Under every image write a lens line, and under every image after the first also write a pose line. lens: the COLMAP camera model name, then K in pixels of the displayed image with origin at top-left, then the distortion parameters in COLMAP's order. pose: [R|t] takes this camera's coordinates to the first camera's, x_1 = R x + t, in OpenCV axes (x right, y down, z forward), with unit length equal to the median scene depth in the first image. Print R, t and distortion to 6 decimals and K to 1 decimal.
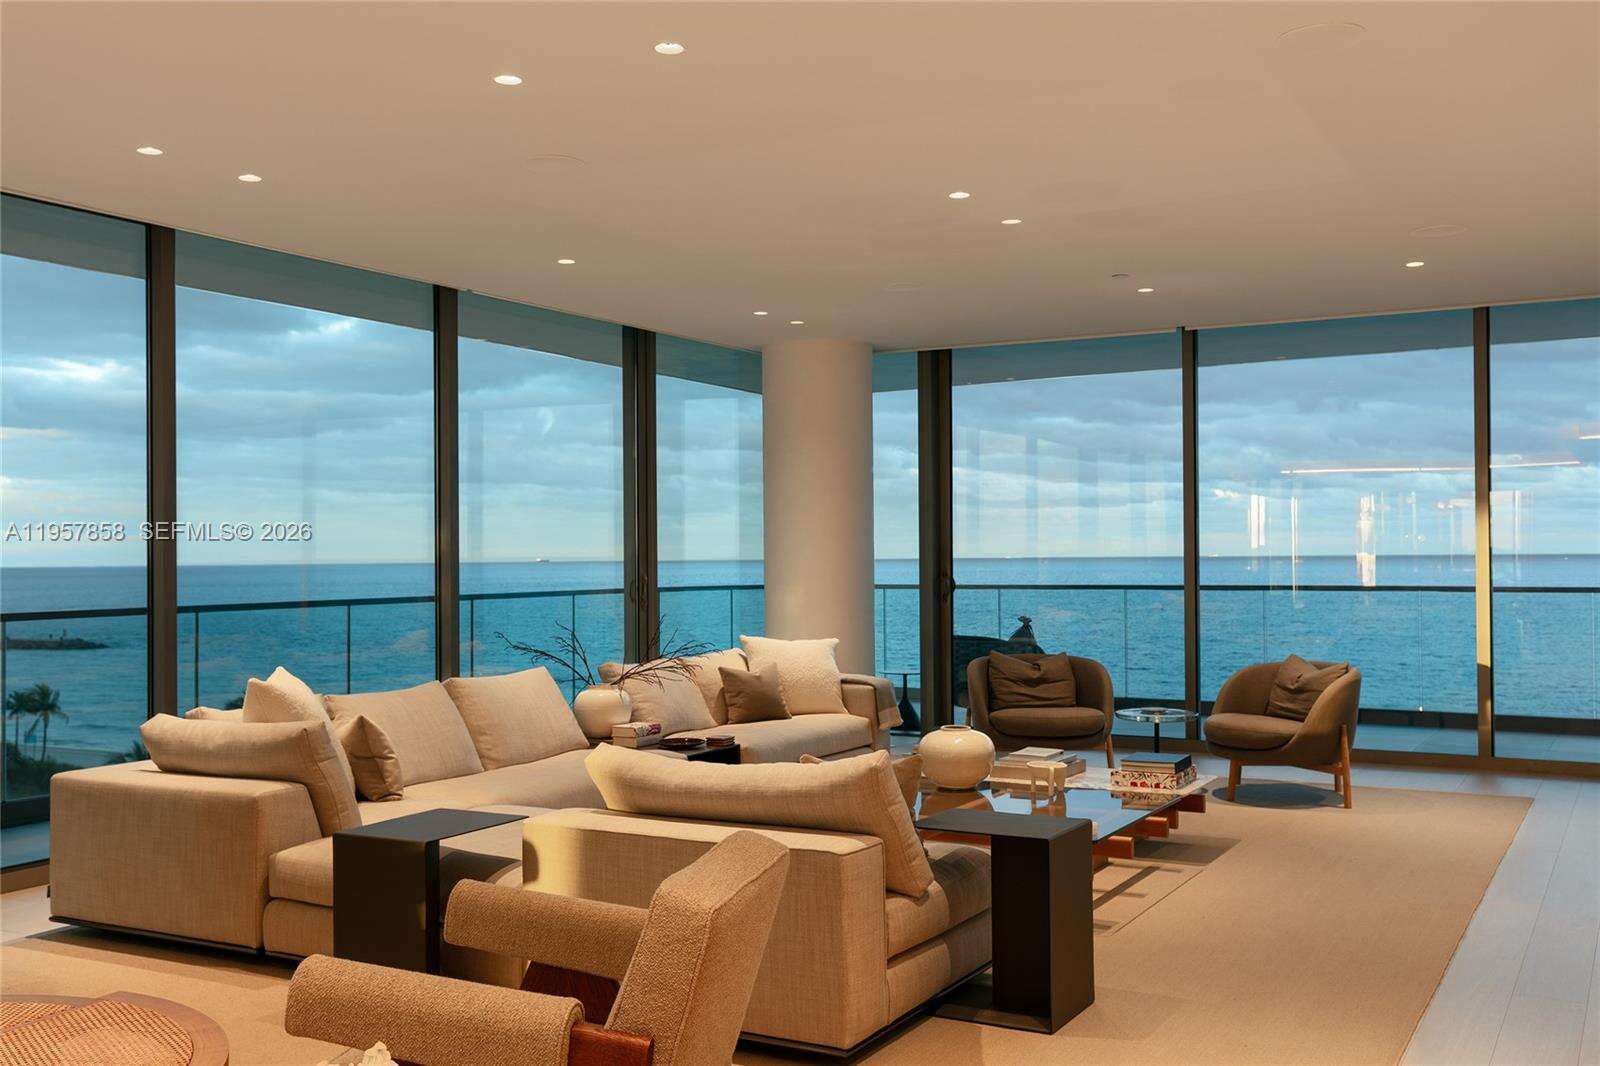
lens RADIAL K [[1509.3, 0, 801.6], [0, 1509.3, 524.6], [0, 0, 1]] dist [0.022894, 0.000000]
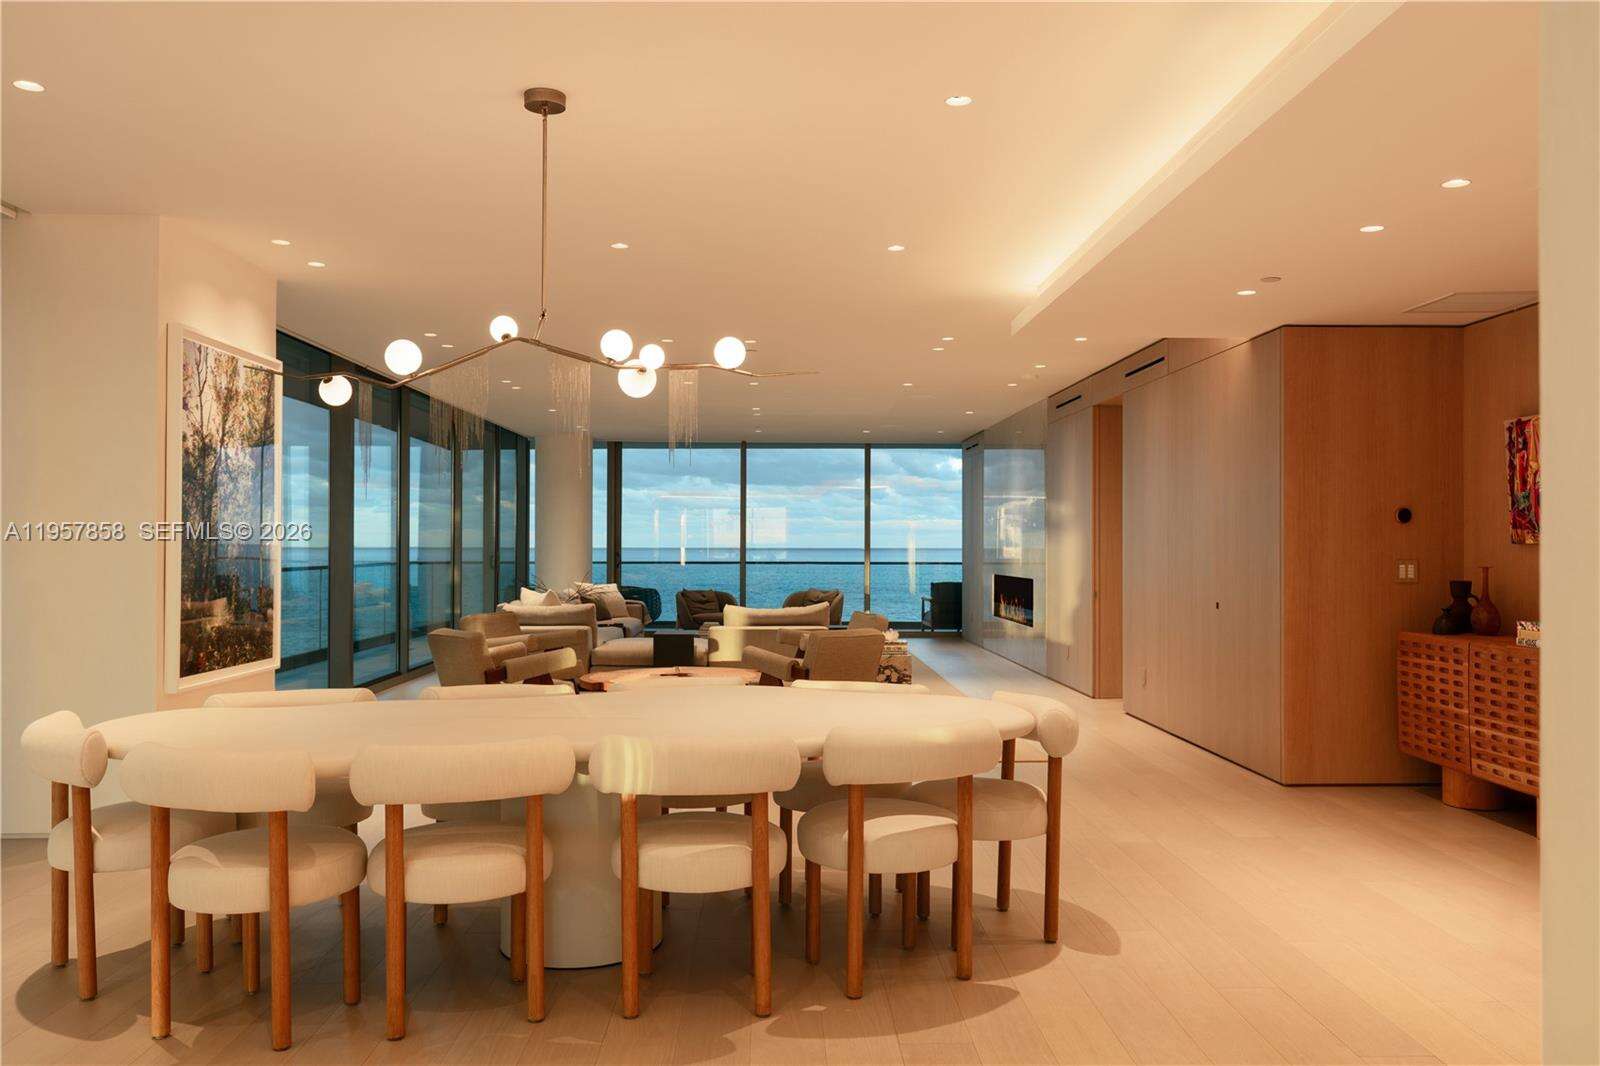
lens RADIAL K [[1239.2, 0, 792.6], [0, 1239.2, 546.8], [0, 0, 1]] dist [0.017145, 0.001842]
pose [[0.857925, 0.010919, 0.513659, -0.546934], [-0.020859, 0.999690, 0.013589, -0.005680], [-0.513351, -0.022373, 0.857887, -0.520623]]
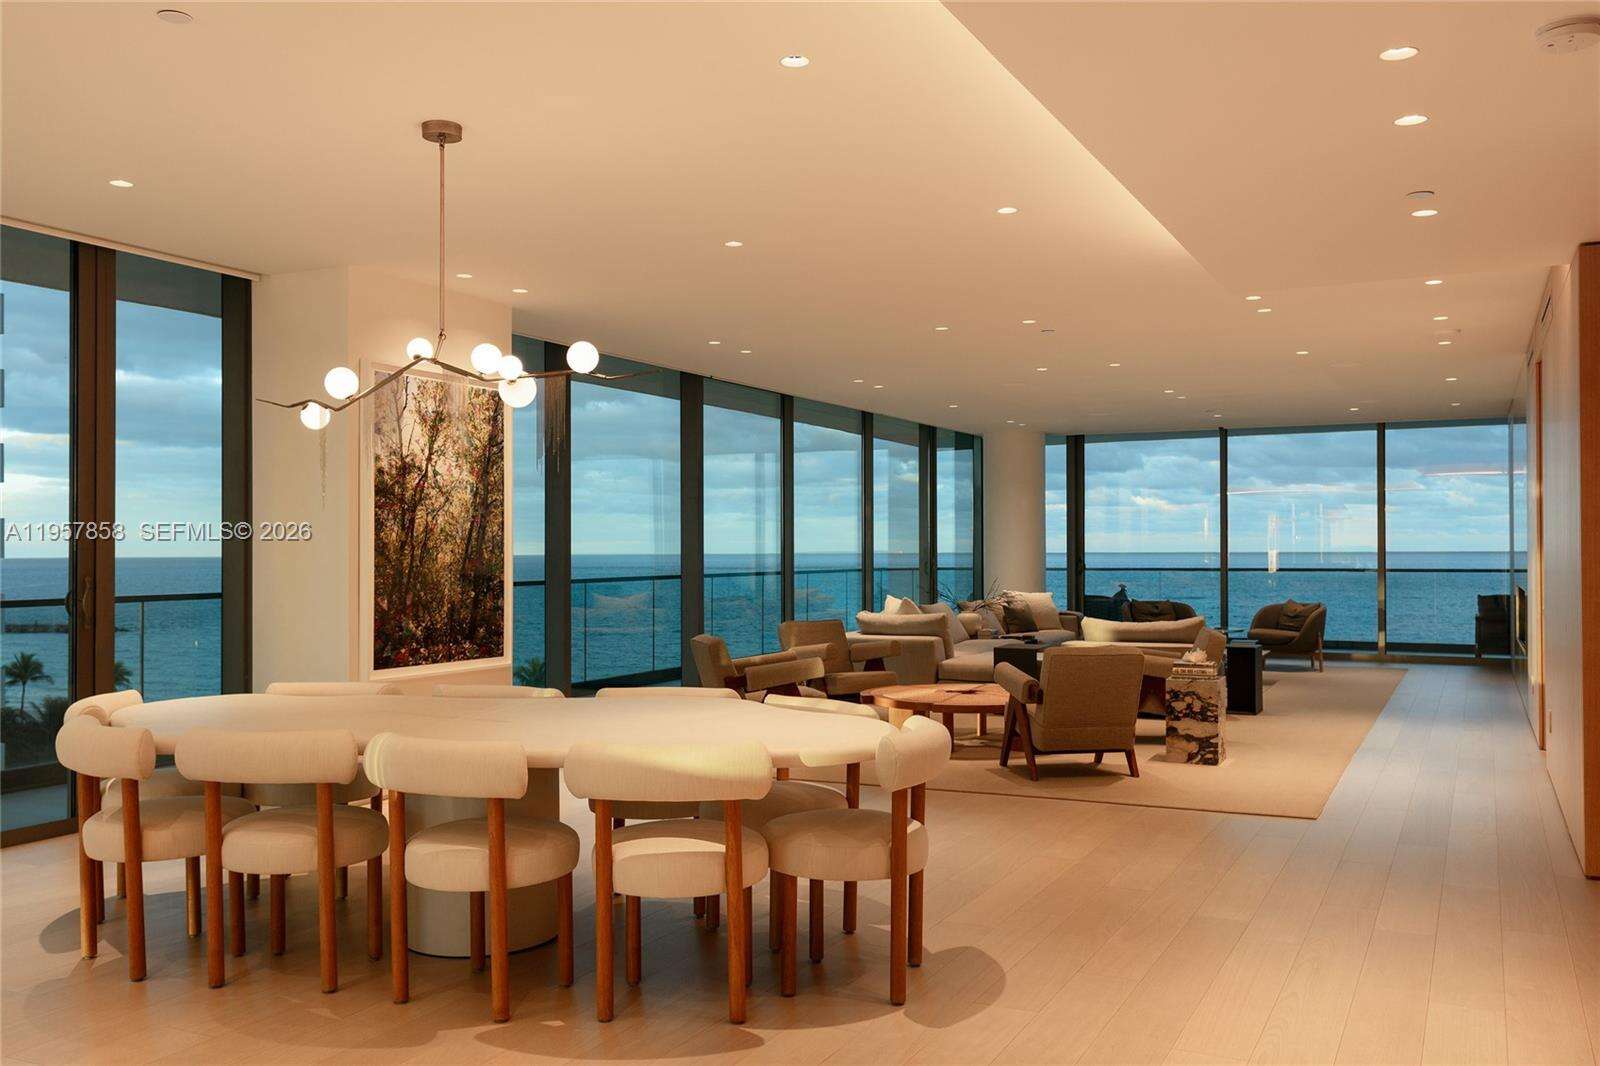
lens RADIAL K [[1360.0, 0, 789.1], [0, 1360.0, 541.4], [0, 0, 1]] dist [0.036766, -0.007975]
pose [[0.999092, 0.005830, 0.042212, -0.319325], [-0.006389, 0.999894, 0.013118, -0.009437], [-0.042131, -0.013375, 0.999023, -0.602340]]
